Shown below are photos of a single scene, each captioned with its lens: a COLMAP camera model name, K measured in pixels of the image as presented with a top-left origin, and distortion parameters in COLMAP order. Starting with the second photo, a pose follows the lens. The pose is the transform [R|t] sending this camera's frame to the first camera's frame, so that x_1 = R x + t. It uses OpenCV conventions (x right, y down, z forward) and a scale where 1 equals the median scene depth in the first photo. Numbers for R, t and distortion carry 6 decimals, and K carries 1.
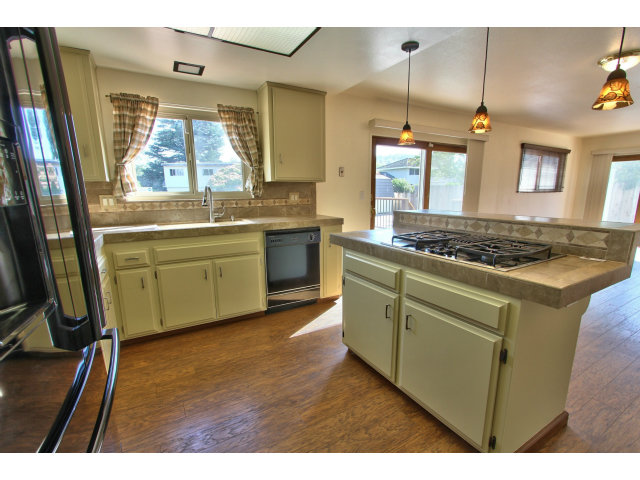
lens RADIAL K [[295.4, 0, 321.9], [0, 295.4, 248.4], [0, 0, 1]] dist [-0.016471, 0.000625]
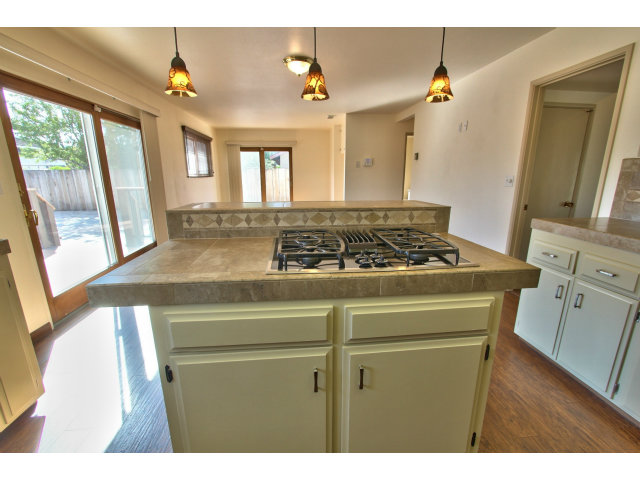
lens RADIAL K [[295.4, 0, 321.9], [0, 295.4, 248.4], [0, 0, 1]] dist [-0.016471, 0.000625]
pose [[0.405009, -0.219256, 0.887634, -0.135548], [0.176994, 0.971259, 0.159154, -0.077835], [-0.897018, 0.092647, 0.432175, 0.403629]]
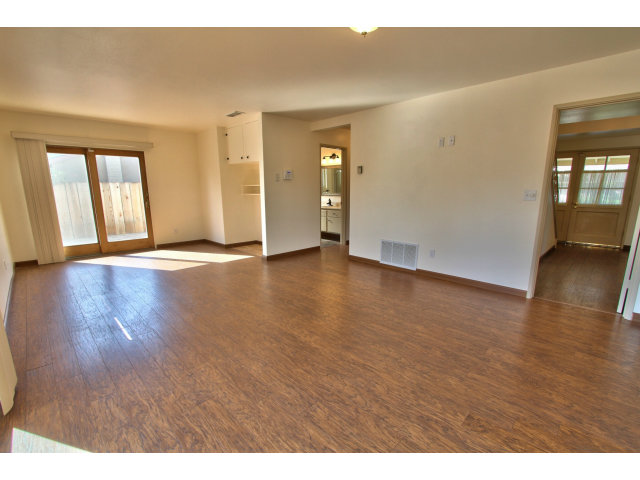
lens RADIAL K [[295.4, 0, 321.9], [0, 295.4, 248.4], [0, 0, 1]] dist [-0.016471, 0.000625]
pose [[-0.256855, -0.186739, 0.948237, 0.208361], [0.191983, 0.951743, 0.239433, -0.245537], [-0.947189, 0.243545, -0.208610, 1.223142]]
